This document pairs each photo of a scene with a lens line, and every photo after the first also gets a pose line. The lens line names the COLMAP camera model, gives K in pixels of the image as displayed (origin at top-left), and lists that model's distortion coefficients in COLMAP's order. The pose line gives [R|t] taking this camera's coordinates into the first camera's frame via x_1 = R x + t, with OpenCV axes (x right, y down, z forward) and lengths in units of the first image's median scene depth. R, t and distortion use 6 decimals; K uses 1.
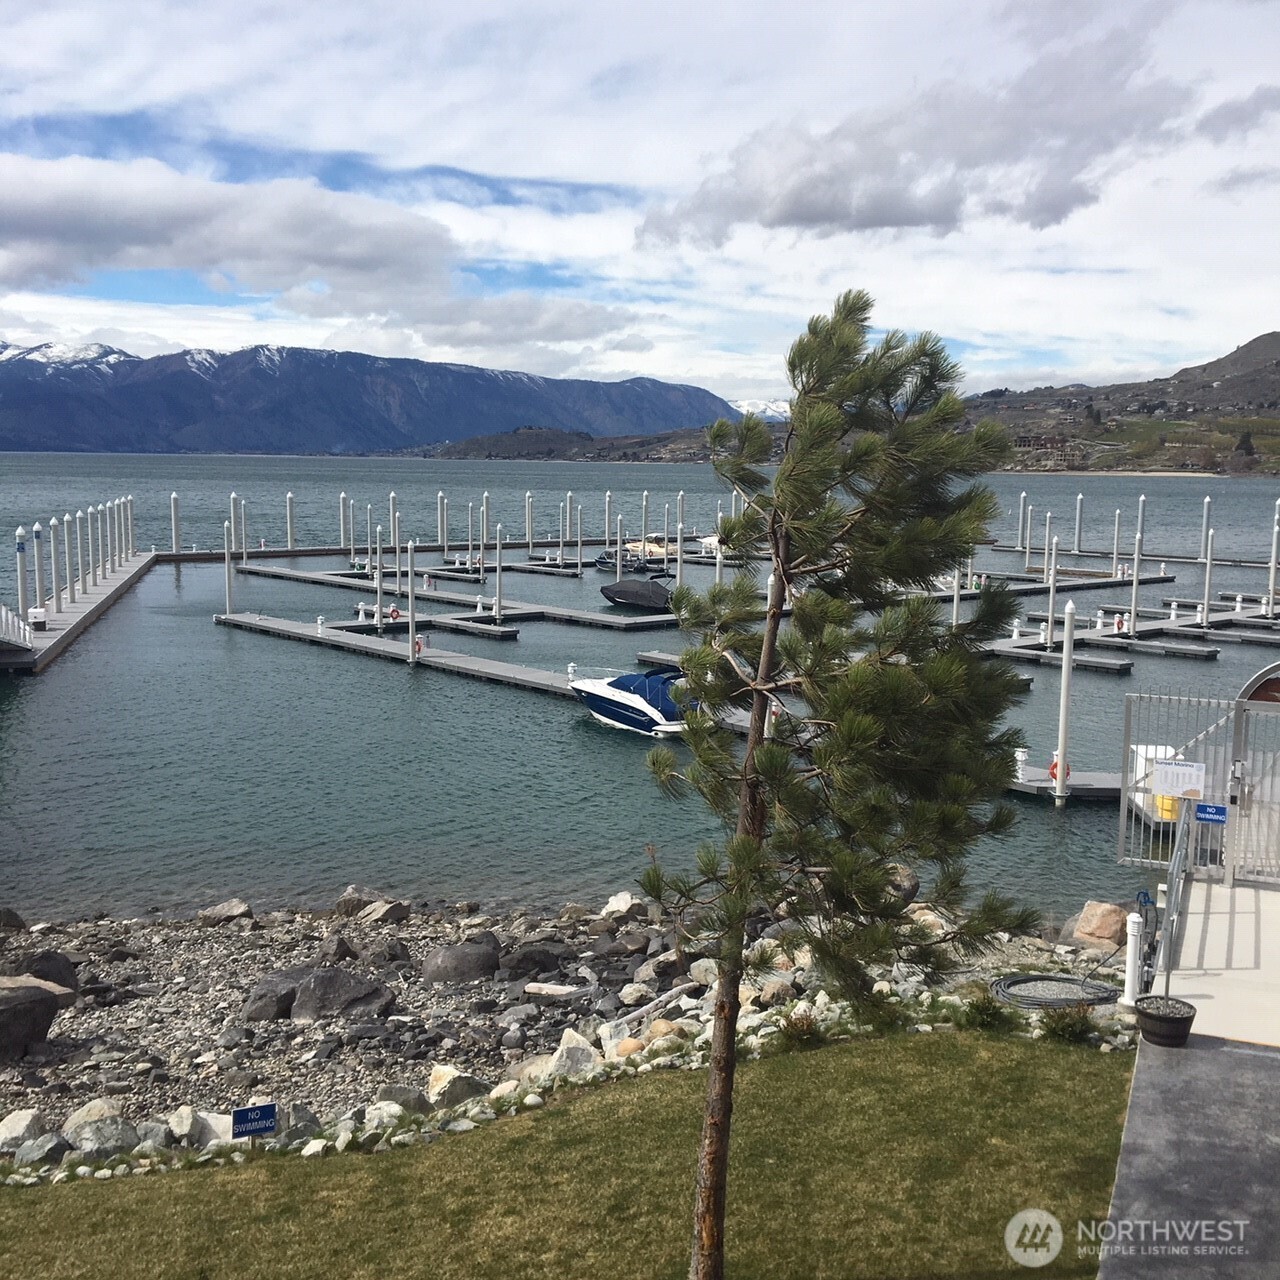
lens RADIAL K [[1400.9, 0, 628.6], [0, 1400.9, 642.8], [0, 0, 1]] dist [0.109428, -0.193188]
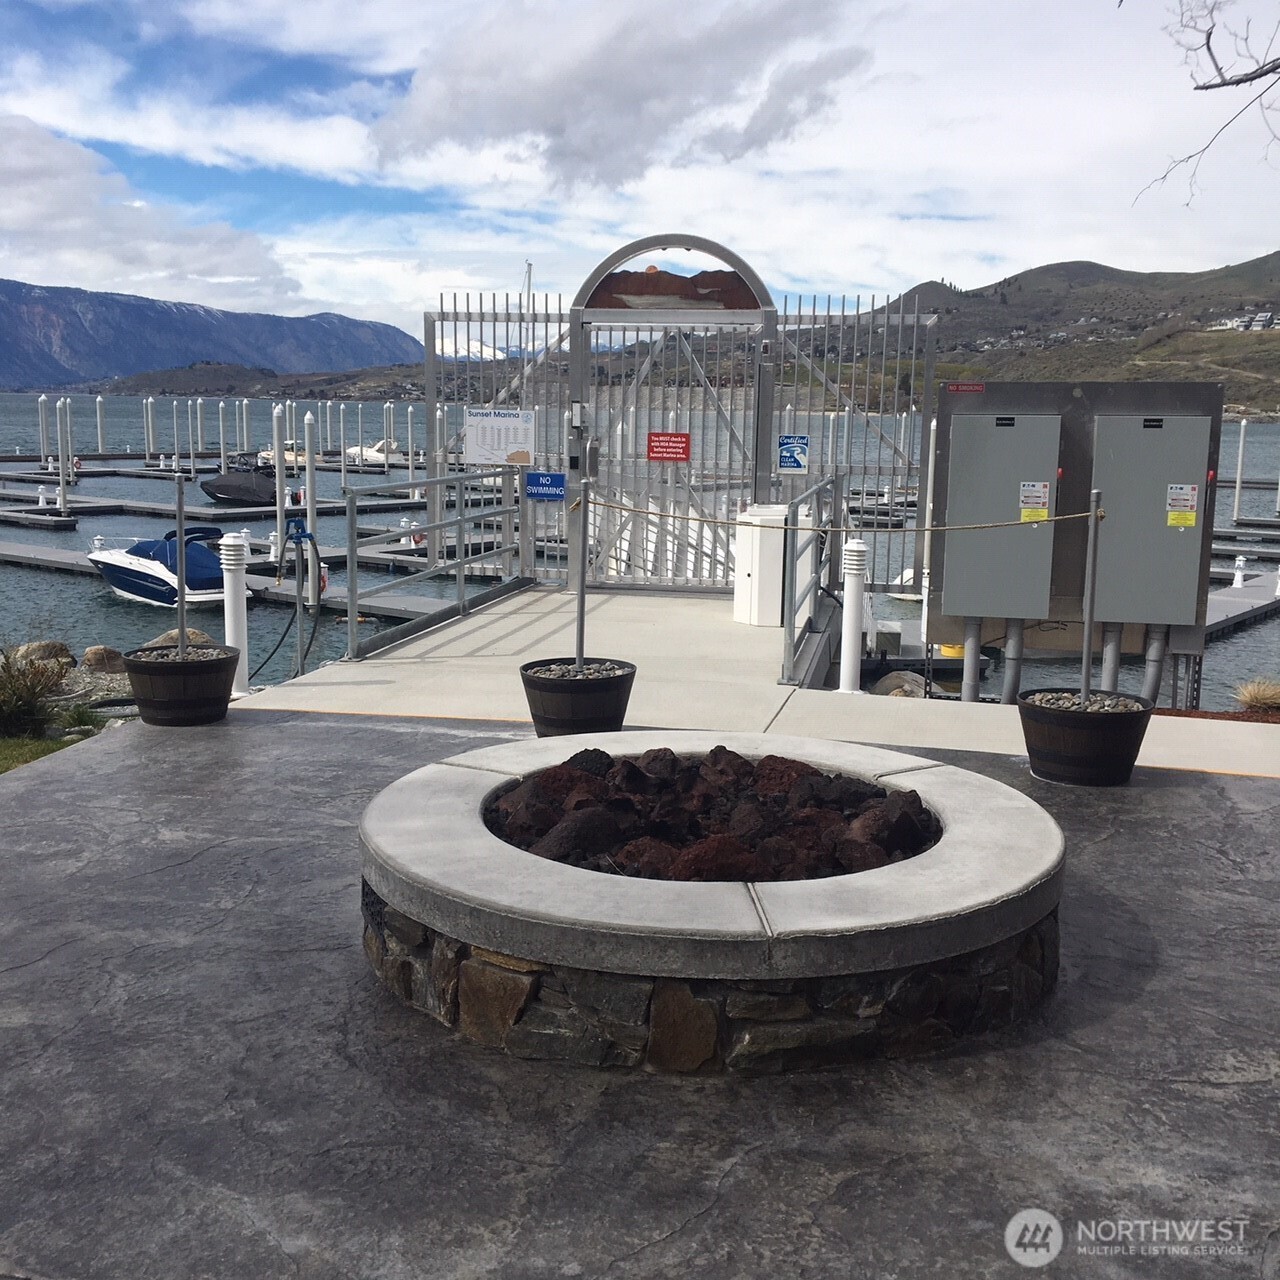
lens RADIAL K [[1365.8, 0, 644.5], [0, 1365.8, 661.3], [0, 0, 1]] dist [0.102694, -0.184740]
pose [[0.978069, -0.031983, 0.205809, 0.078986], [0.022841, 0.998650, 0.046644, 0.043254], [-0.207023, -0.040920, 0.977480, 0.085666]]
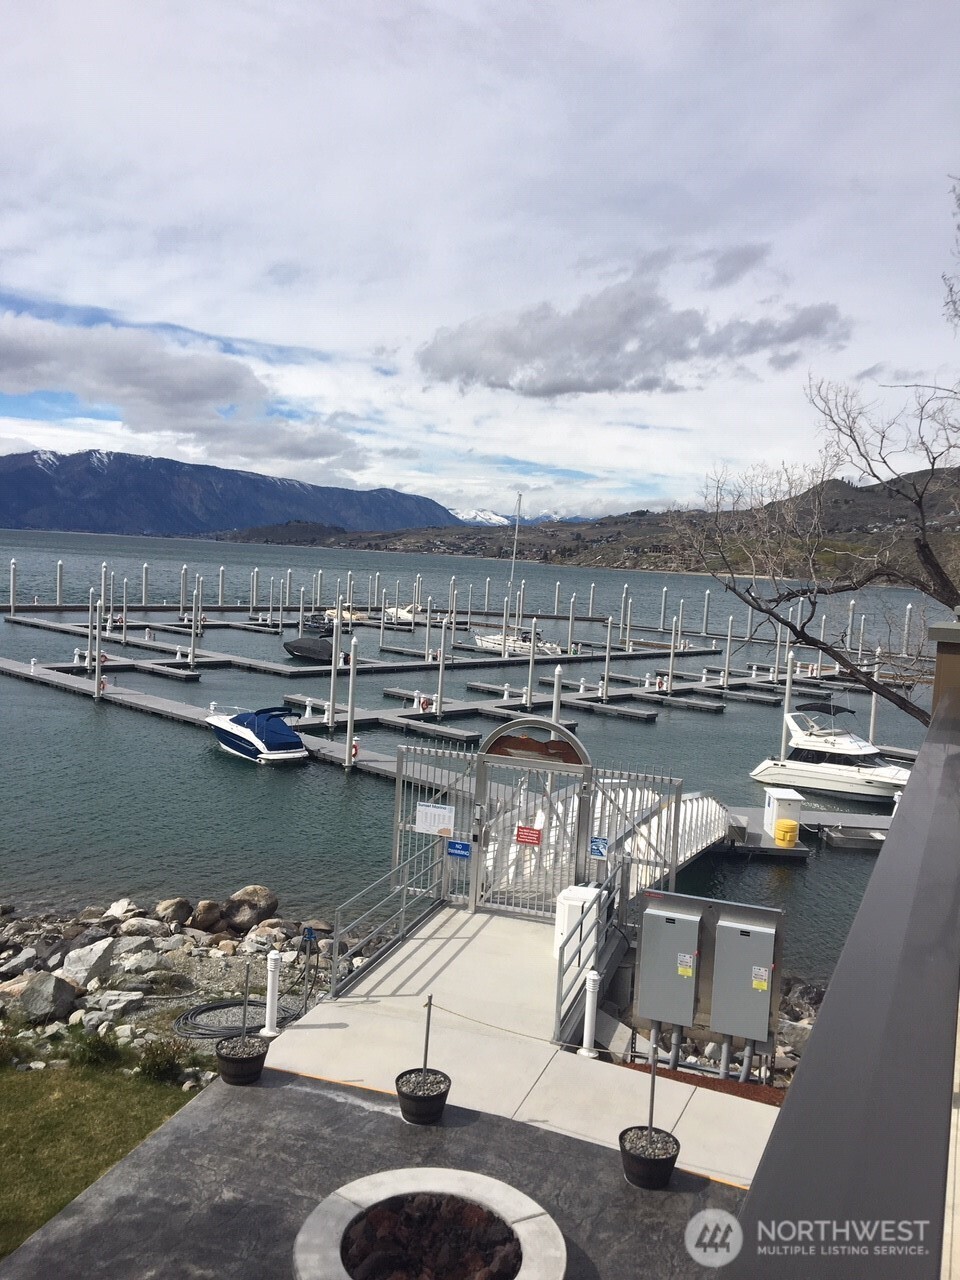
lens RADIAL K [[1039.1, 0, 489.7], [0, 1039.1, 643.6], [0, 0, 1]] dist [0.061920, -0.009047]
pose [[0.995025, 0.034587, 0.093425, 0.086317], [-0.030660, 0.998599, -0.043138, -0.003698], [-0.094786, 0.040059, 0.994691, 0.030791]]
